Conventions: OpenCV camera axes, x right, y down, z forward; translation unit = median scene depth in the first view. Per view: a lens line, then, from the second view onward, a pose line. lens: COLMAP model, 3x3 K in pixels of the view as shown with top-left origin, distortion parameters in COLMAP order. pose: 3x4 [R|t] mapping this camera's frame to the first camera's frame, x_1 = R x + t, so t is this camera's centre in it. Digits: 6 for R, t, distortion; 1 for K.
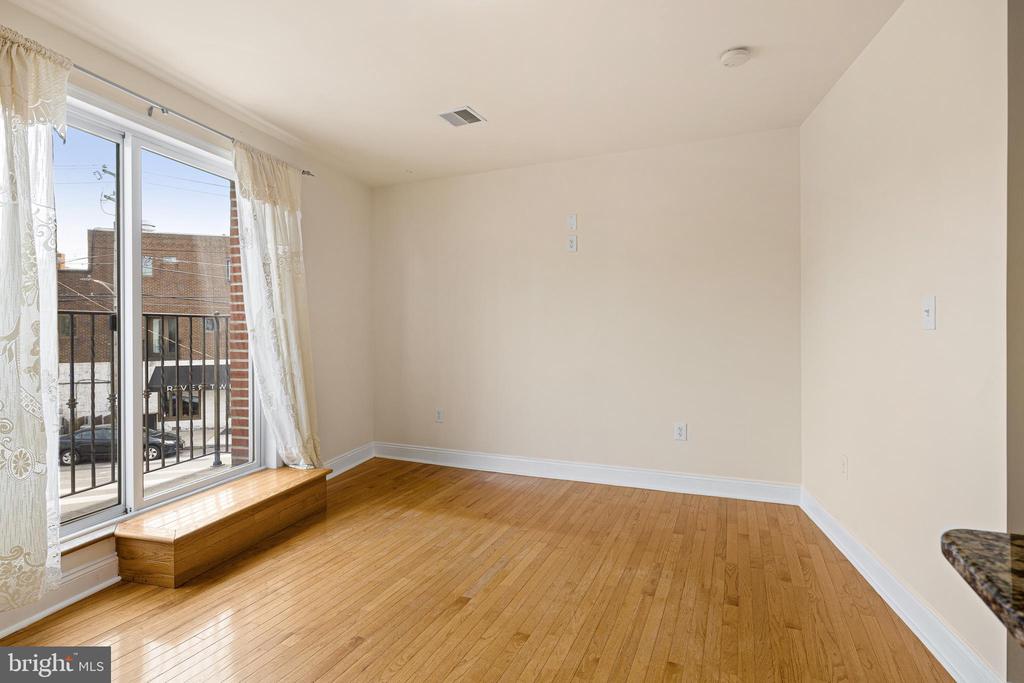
lens RADIAL K [[503.3, 0, 514.6], [0, 503.3, 329.4], [0, 0, 1]] dist [0.003638, -0.003647]
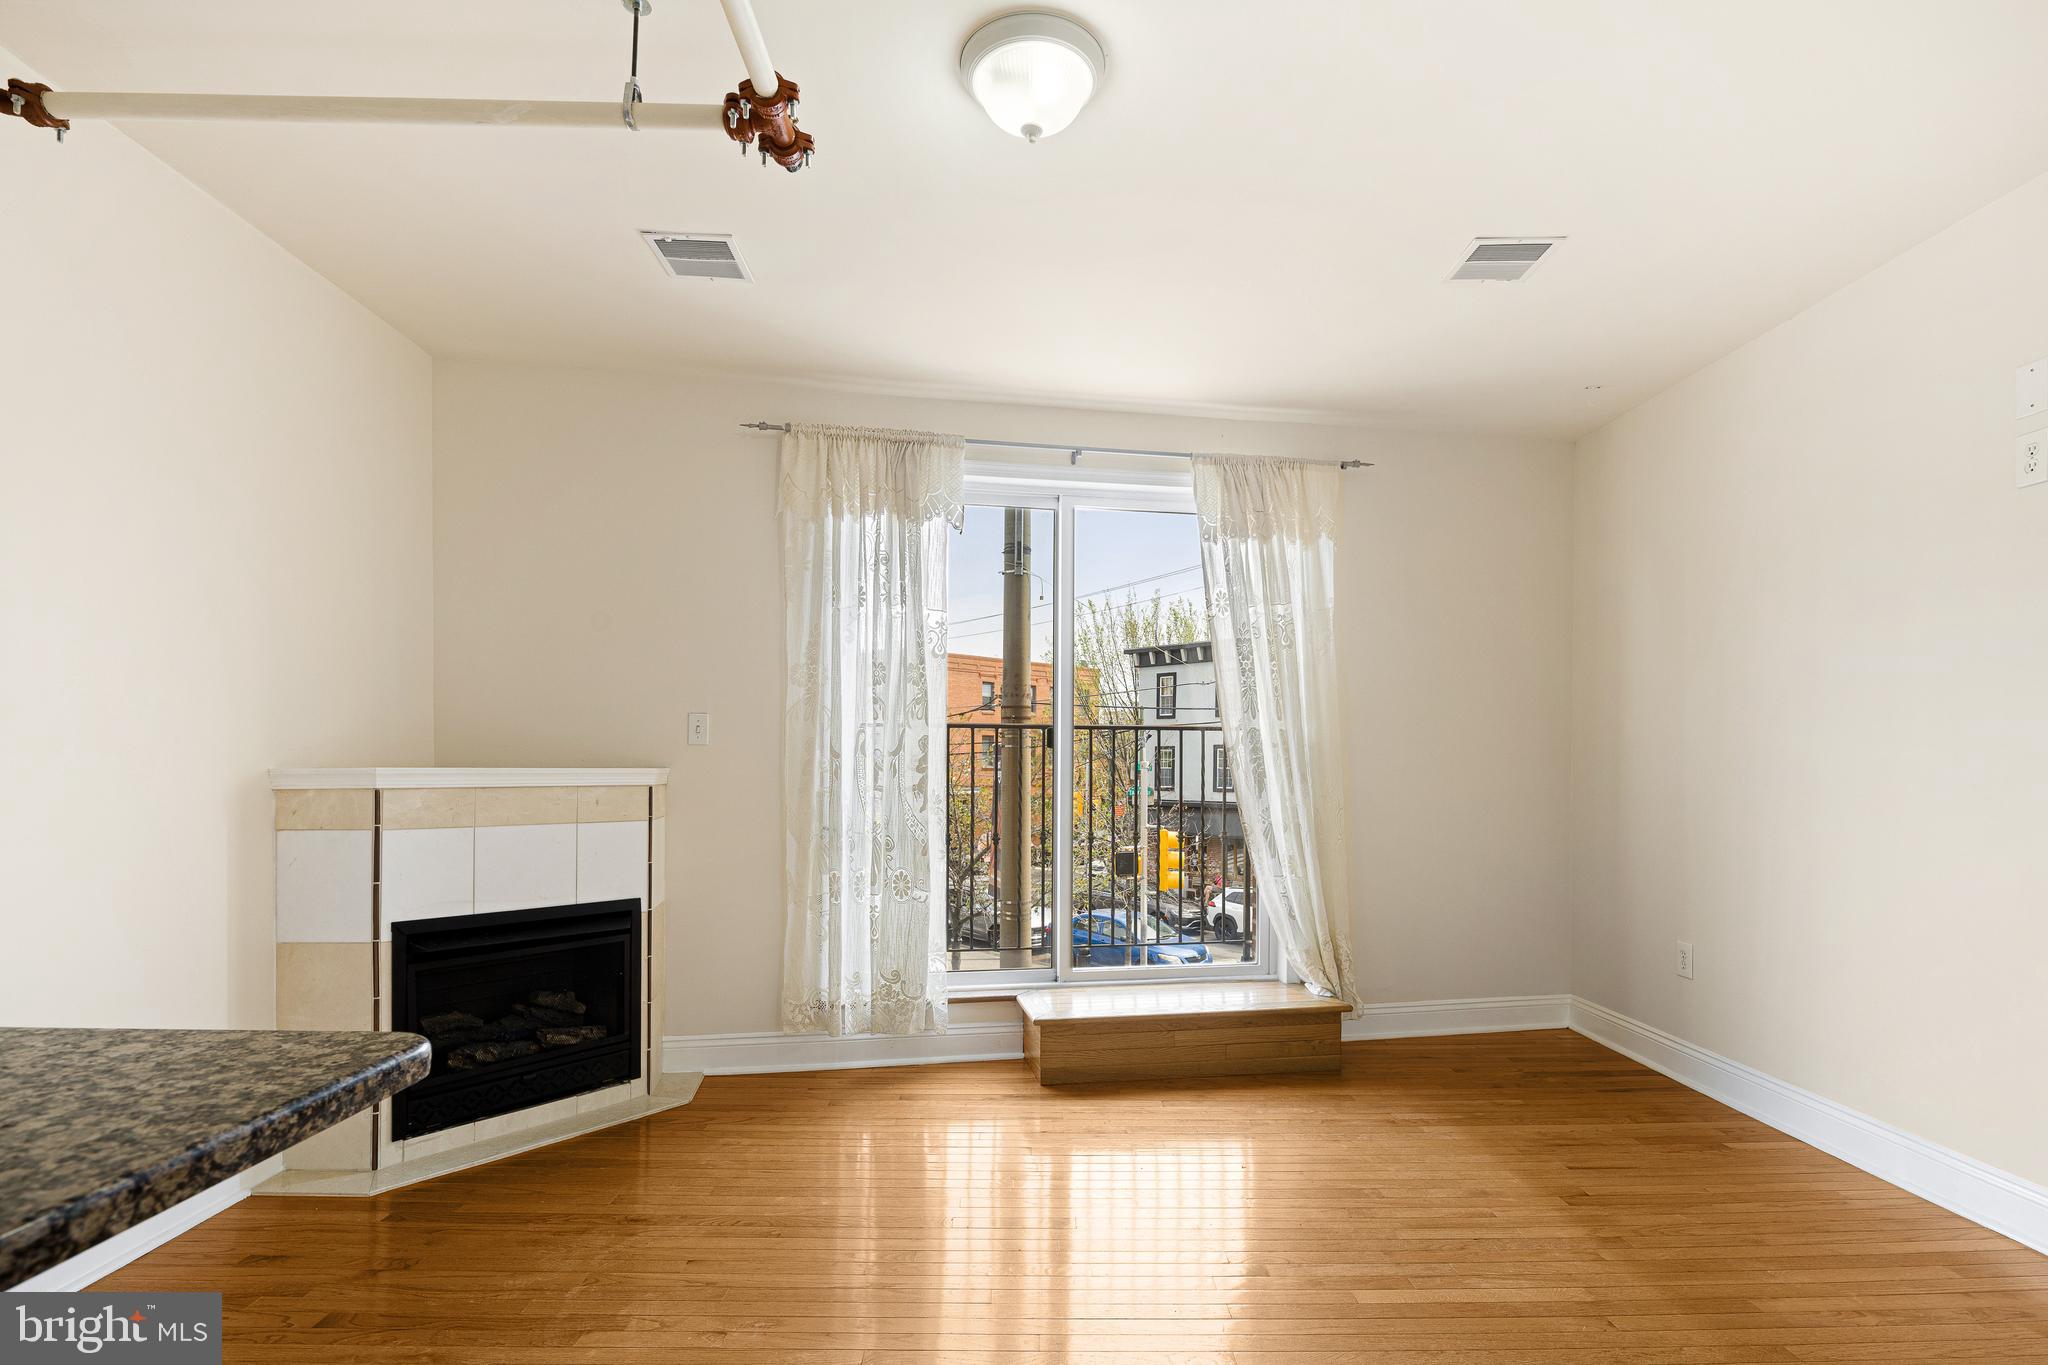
lens RADIAL K [[1006.7, 0, 1044.3], [0, 1006.7, 759.2], [0, 0, 1]] dist [0.003638, -0.003647]
pose [[0.419710, 0.001875, -0.907656, 0.516559], [-0.004563, 0.999990, -0.000045, 0.016530], [0.907647, 0.004161, 0.419714, 0.267518]]
